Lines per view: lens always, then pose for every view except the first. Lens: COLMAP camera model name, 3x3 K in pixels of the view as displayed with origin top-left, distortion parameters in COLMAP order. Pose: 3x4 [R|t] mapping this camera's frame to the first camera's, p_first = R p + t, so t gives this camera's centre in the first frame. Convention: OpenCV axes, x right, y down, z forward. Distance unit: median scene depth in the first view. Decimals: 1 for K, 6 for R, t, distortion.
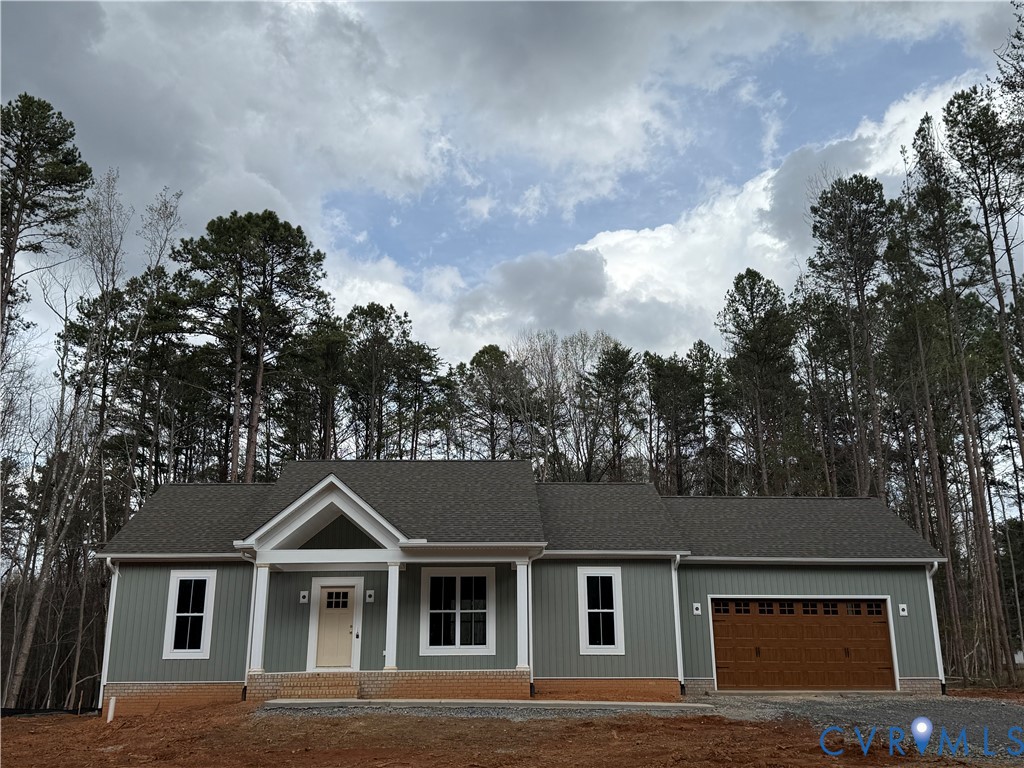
lens RADIAL K [[984.6, 0, 493.4], [0, 984.6, 380.6], [0, 0, 1]] dist [0.094112, -0.159374]
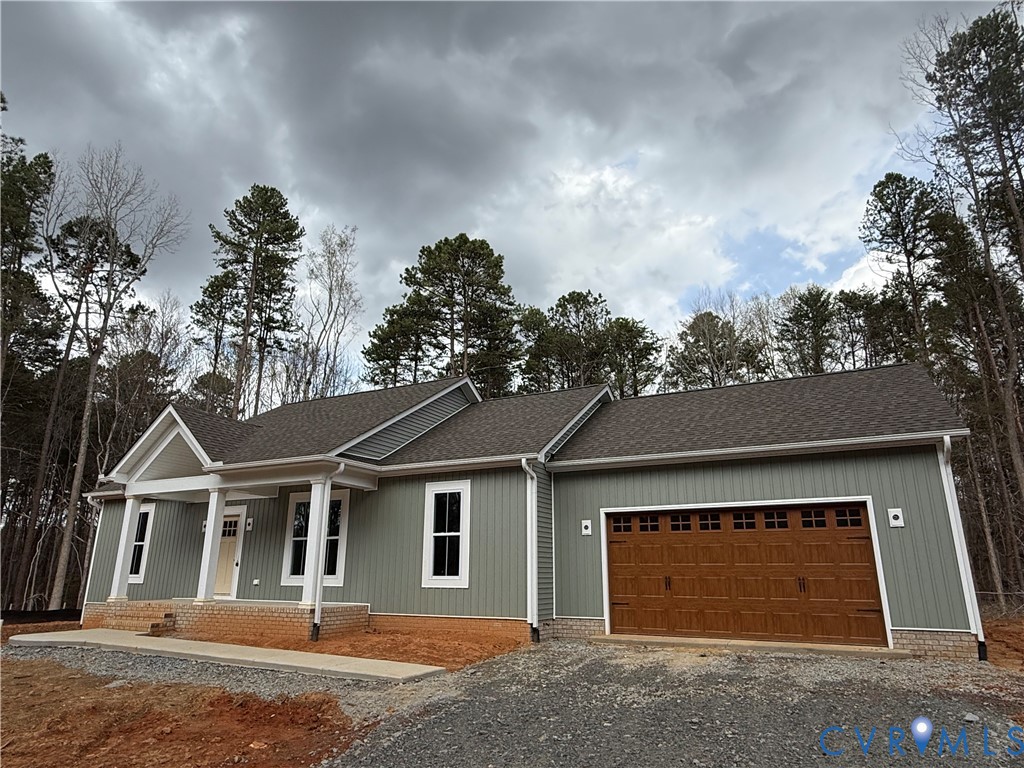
lens RADIAL K [[686.7, 0, 387.3], [0, 686.7, 381.7], [0, 0, 1]] dist [-0.051654, 0.039609]
pose [[0.867177, -0.128915, -0.481025, 0.251804], [0.134165, 0.990677, -0.023632, 0.081336], [0.479587, -0.044044, 0.876388, 0.345960]]
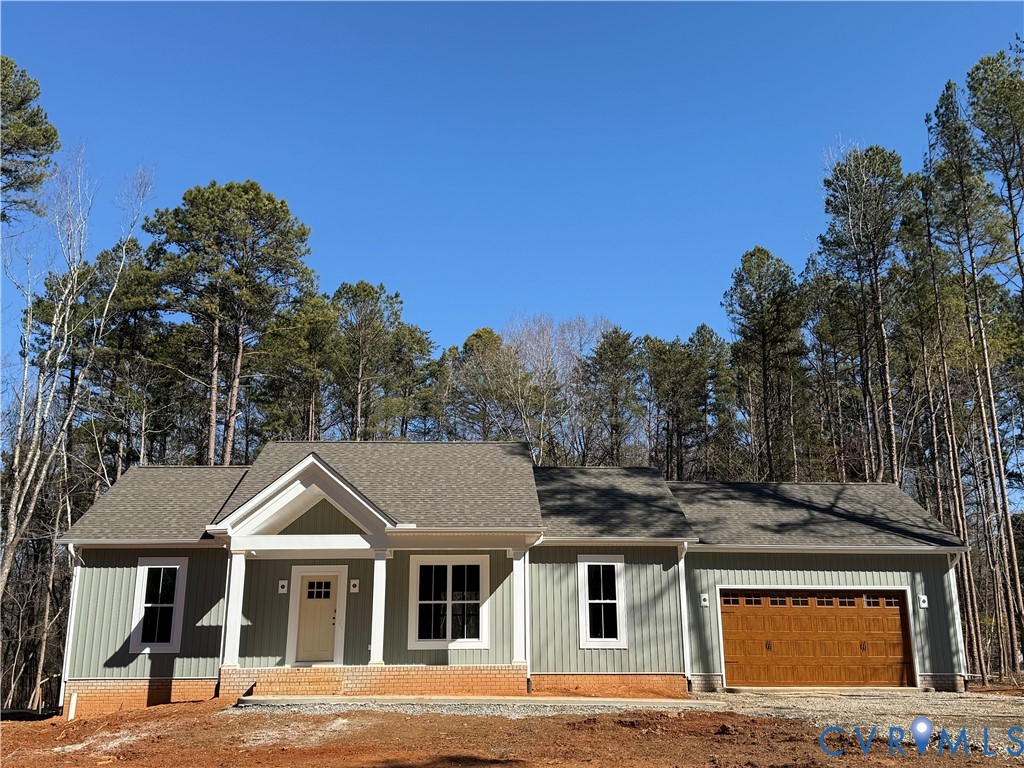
lens RADIAL K [[1028.3, 0, 512.0], [0, 1028.3, 384.0], [0, 0, 1]] dist [0.055555, -0.022909]
pose [[0.999653, 0.007632, 0.025215, -0.002099], [-0.008031, 0.999844, 0.015755, 0.009103], [-0.025091, -0.015952, 0.999558, 0.024699]]
